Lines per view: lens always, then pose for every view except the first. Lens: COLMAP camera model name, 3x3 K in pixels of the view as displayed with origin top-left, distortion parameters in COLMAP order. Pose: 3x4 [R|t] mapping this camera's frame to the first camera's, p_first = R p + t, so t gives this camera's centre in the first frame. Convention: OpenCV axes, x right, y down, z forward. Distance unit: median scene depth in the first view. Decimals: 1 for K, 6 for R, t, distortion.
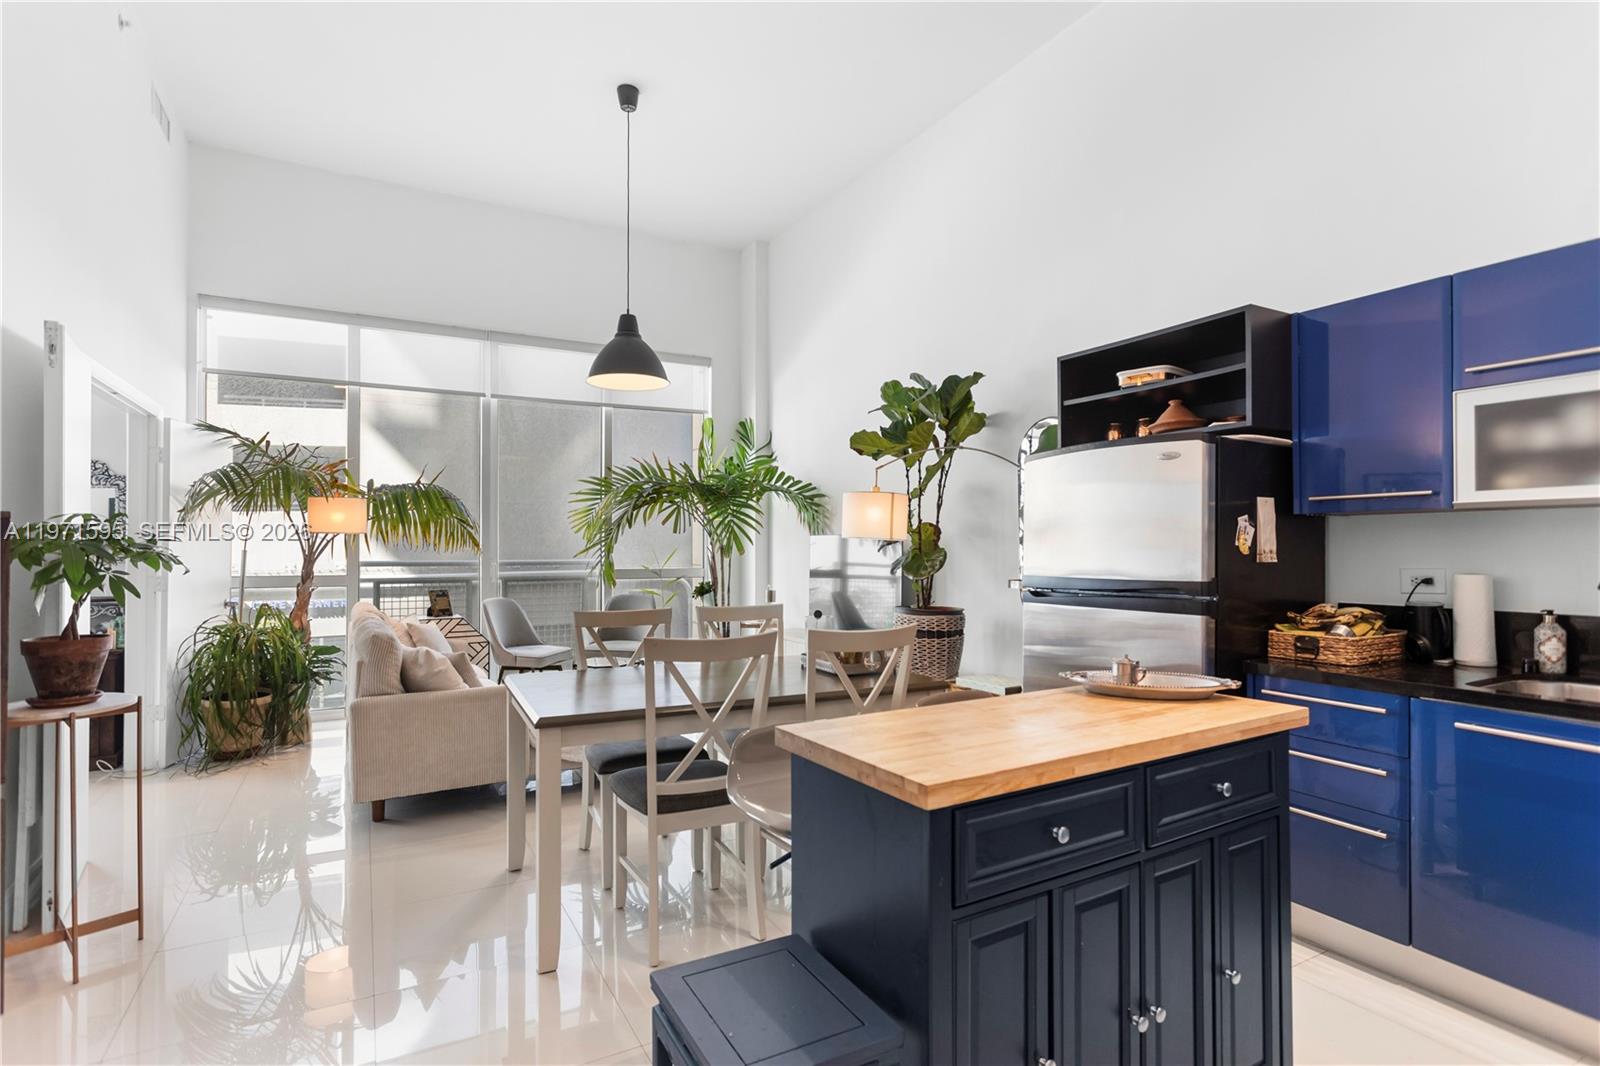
lens RADIAL K [[832.9, 0, 800.6], [0, 832.9, 537.5], [0, 0, 1]] dist [-0.004667, 0.001368]
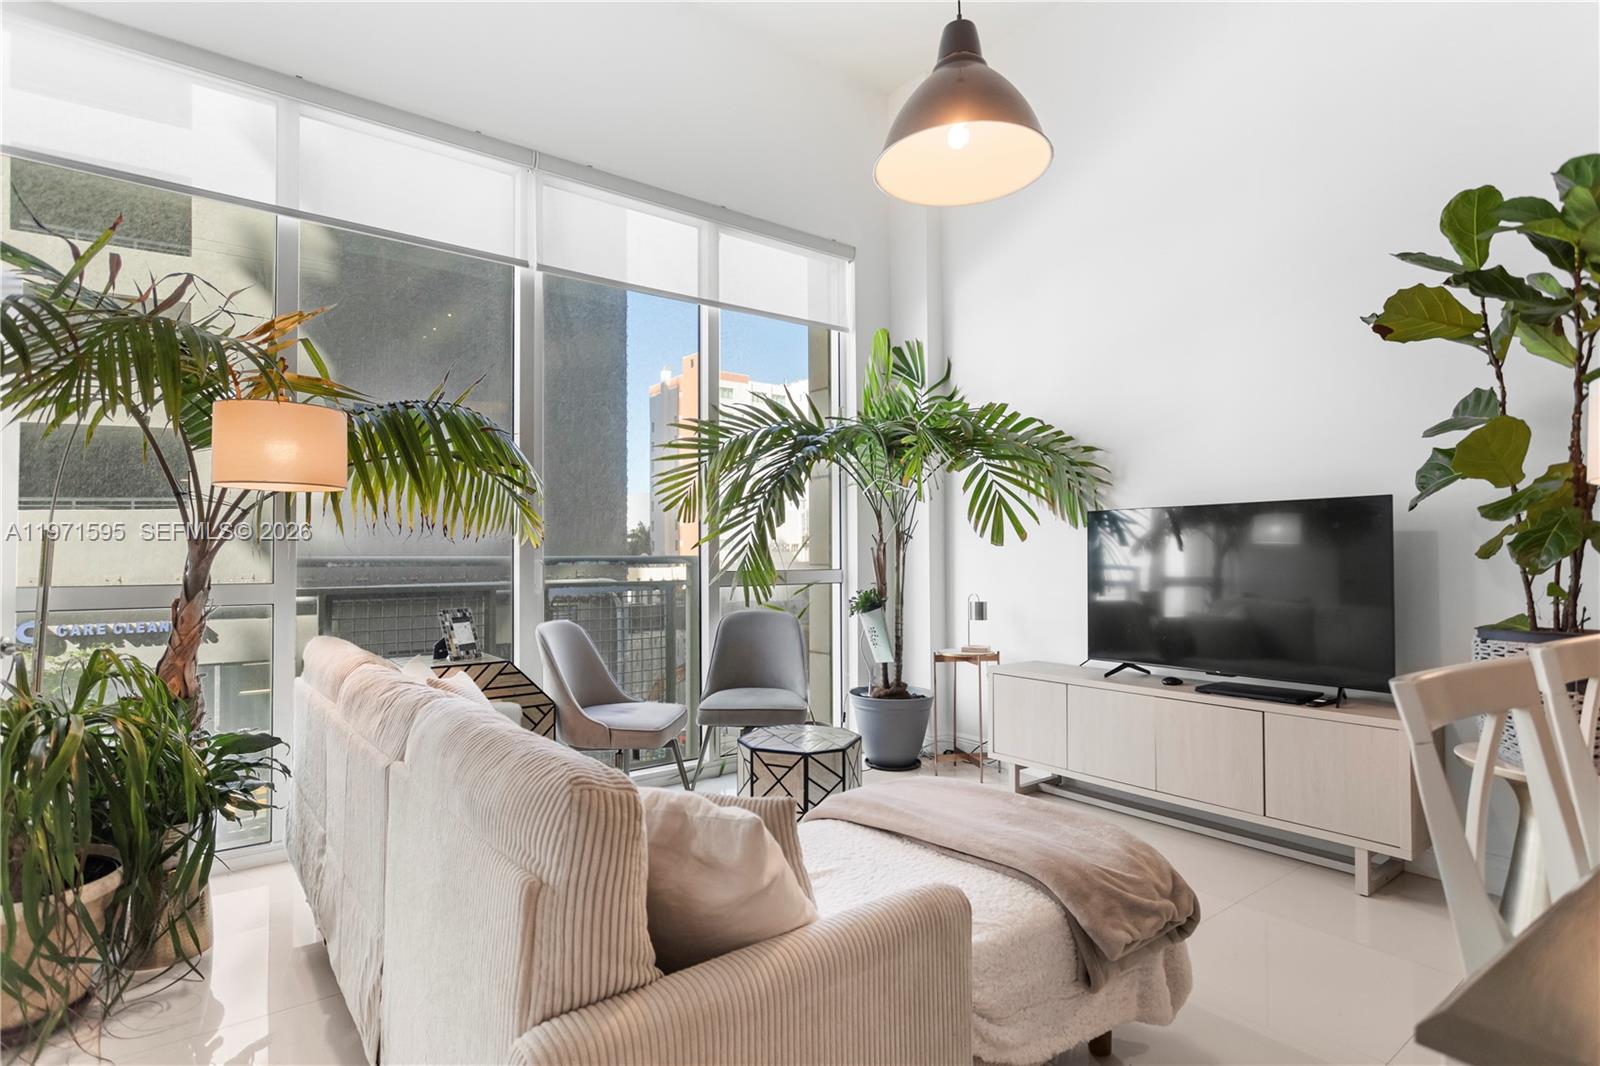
lens RADIAL K [[832.9, 0, 799.4], [0, 832.9, 541.5], [0, 0, 1]] dist [-0.004667, 0.001368]
pose [[0.990618, -0.002343, 0.136643, -0.320018], [0.003637, 0.999951, -0.009215, 0.028157], [-0.136615, 0.009625, 0.990577, 0.485278]]
